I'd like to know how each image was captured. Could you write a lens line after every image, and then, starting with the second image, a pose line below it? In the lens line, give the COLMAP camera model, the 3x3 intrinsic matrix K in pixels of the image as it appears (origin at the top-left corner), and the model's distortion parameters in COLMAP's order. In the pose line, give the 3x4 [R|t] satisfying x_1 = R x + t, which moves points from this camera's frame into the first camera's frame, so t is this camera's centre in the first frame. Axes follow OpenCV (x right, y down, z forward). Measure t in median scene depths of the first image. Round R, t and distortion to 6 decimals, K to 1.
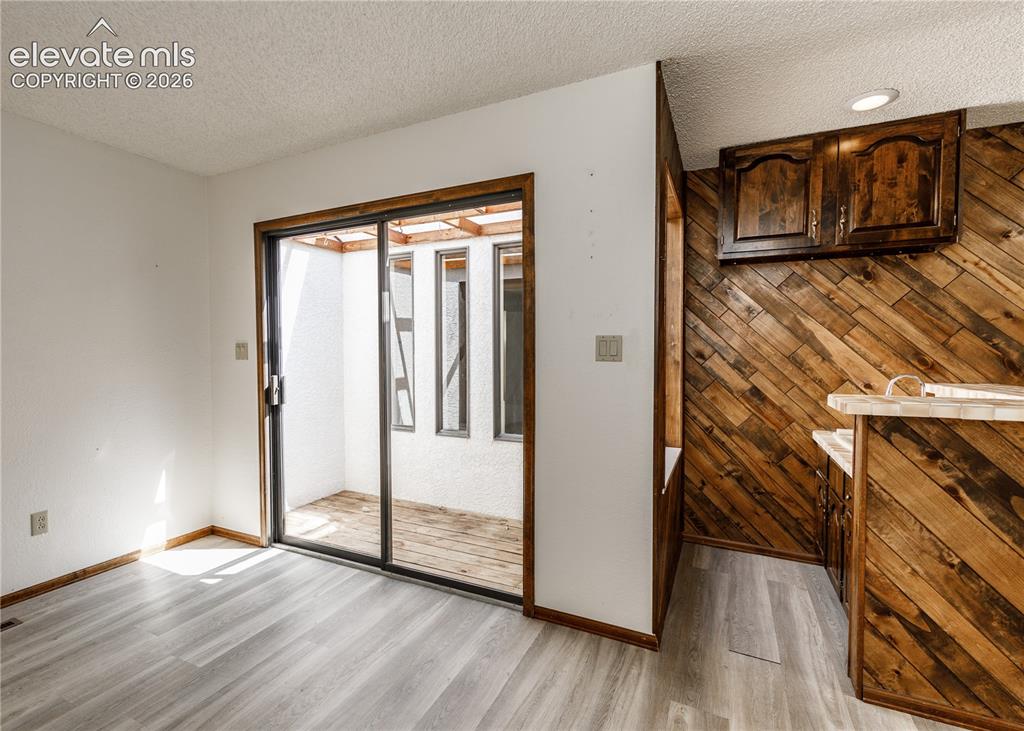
lens RADIAL K [[455.8, 0, 512.0], [0, 455.8, 365.5], [0, 0, 1]] dist [0.000448, 0.000197]
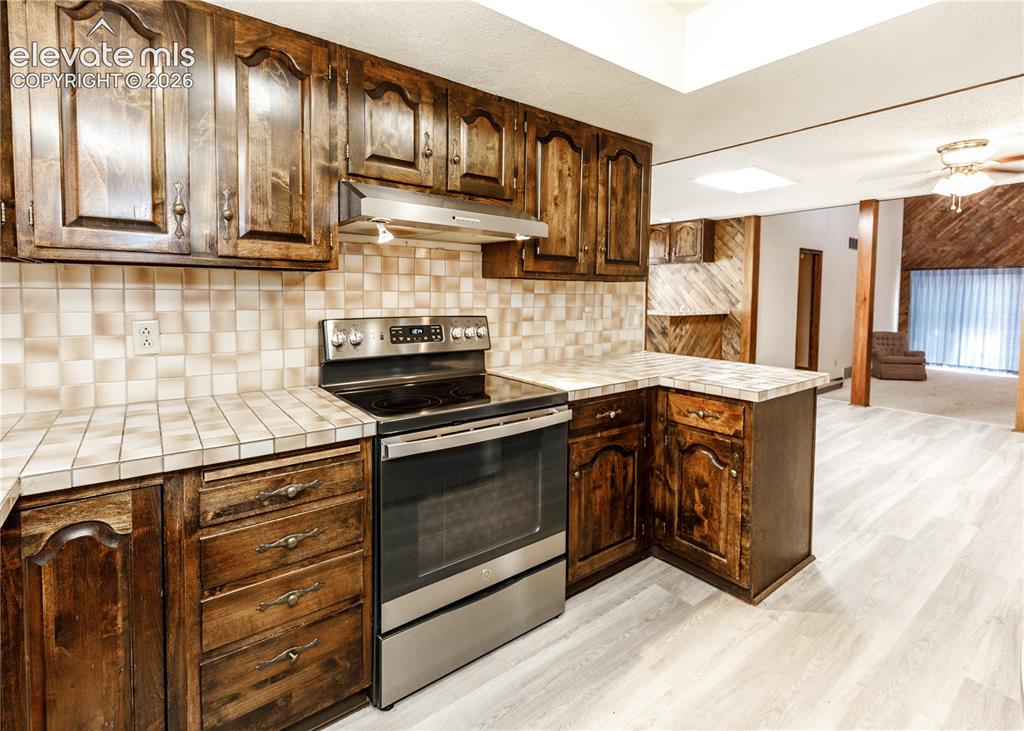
lens RADIAL K [[479.2, 0, 512.4], [0, 479.2, 316.8], [0, 0, 1]] dist [-0.000138, -0.000022]
pose [[0.886663, 0.032203, -0.461293, 1.115963], [-0.022833, 0.999404, 0.025881, 0.028931], [0.461852, -0.012415, 0.886870, -1.980087]]
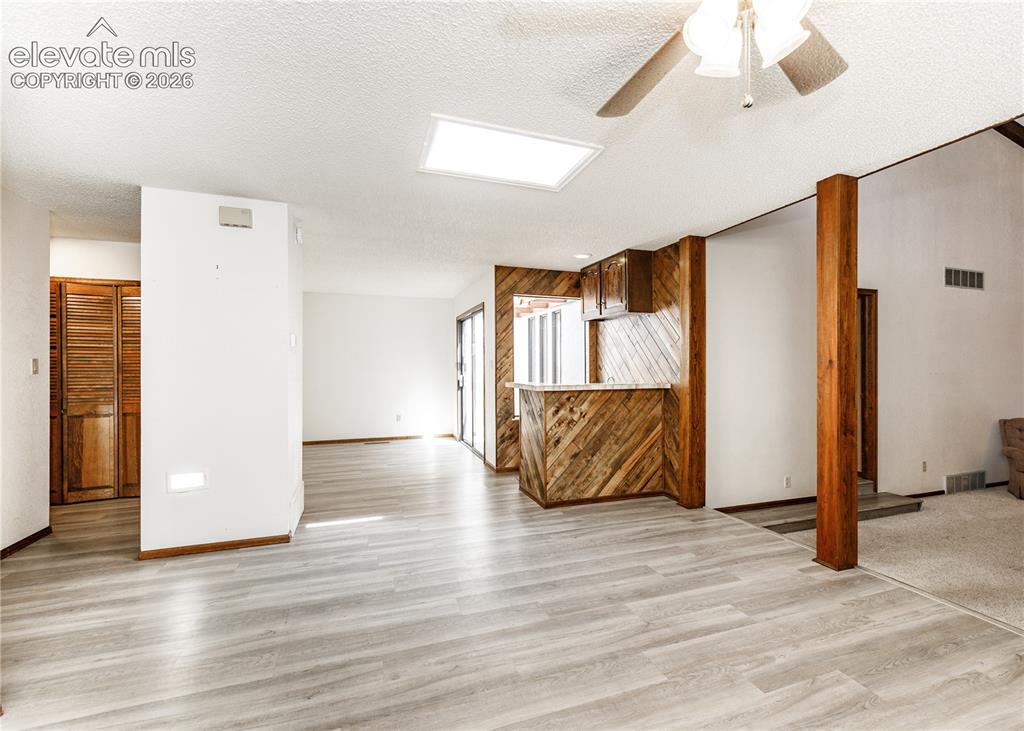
lens RADIAL K [[463.3, 0, 525.1], [0, 463.3, 365.7], [0, 0, 1]] dist [0.000382, -0.000014]
pose [[0.708909, -0.000094, -0.705300, 1.770018], [-0.018327, 0.999660, -0.018553, 0.012049], [0.705062, 0.026078, 0.708666, -0.663647]]
